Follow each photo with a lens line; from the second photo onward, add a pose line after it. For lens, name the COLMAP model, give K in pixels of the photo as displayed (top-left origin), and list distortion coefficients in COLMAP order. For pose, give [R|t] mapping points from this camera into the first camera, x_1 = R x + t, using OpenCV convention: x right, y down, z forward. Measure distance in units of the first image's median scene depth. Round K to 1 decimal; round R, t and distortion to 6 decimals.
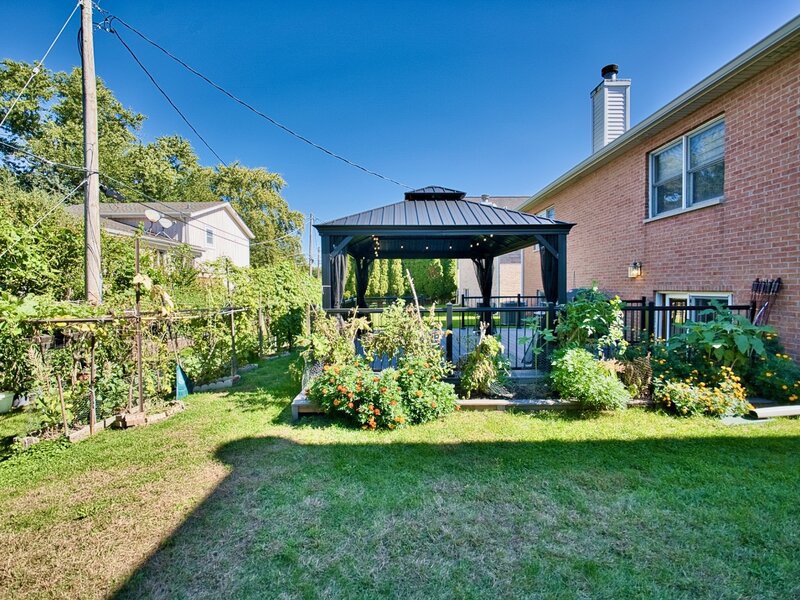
lens RADIAL K [[390.1, 0, 400.0], [0, 390.1, 300.0], [0, 0, 1]] dist [-0.025489, 0.008390]
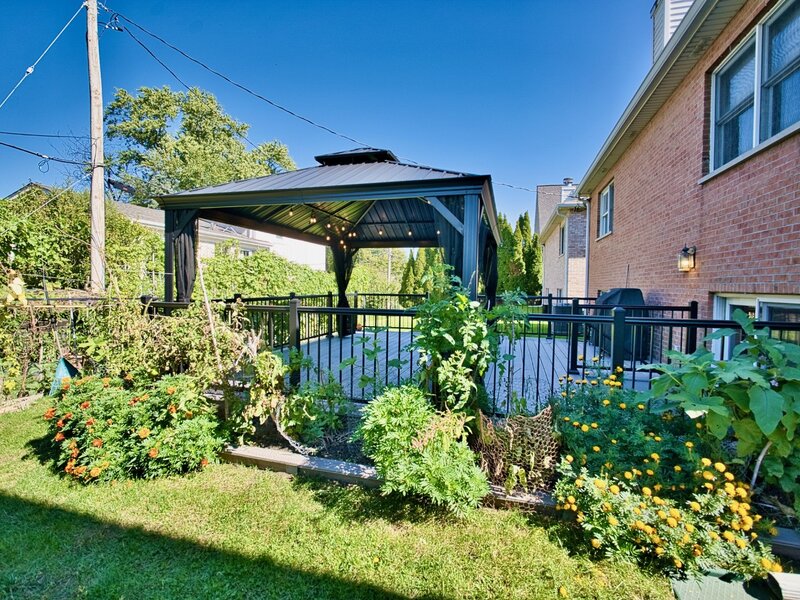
lens RADIAL K [[389.3, 0, 400.0], [0, 389.3, 300.0], [0, 0, 1]] dist [-0.028863, 0.007068]
pose [[0.960206, 0.031858, -0.277468, 0.390365], [-0.030459, 0.999492, 0.009352, -0.002325], [0.277625, -0.000528, 0.960689, 0.302313]]
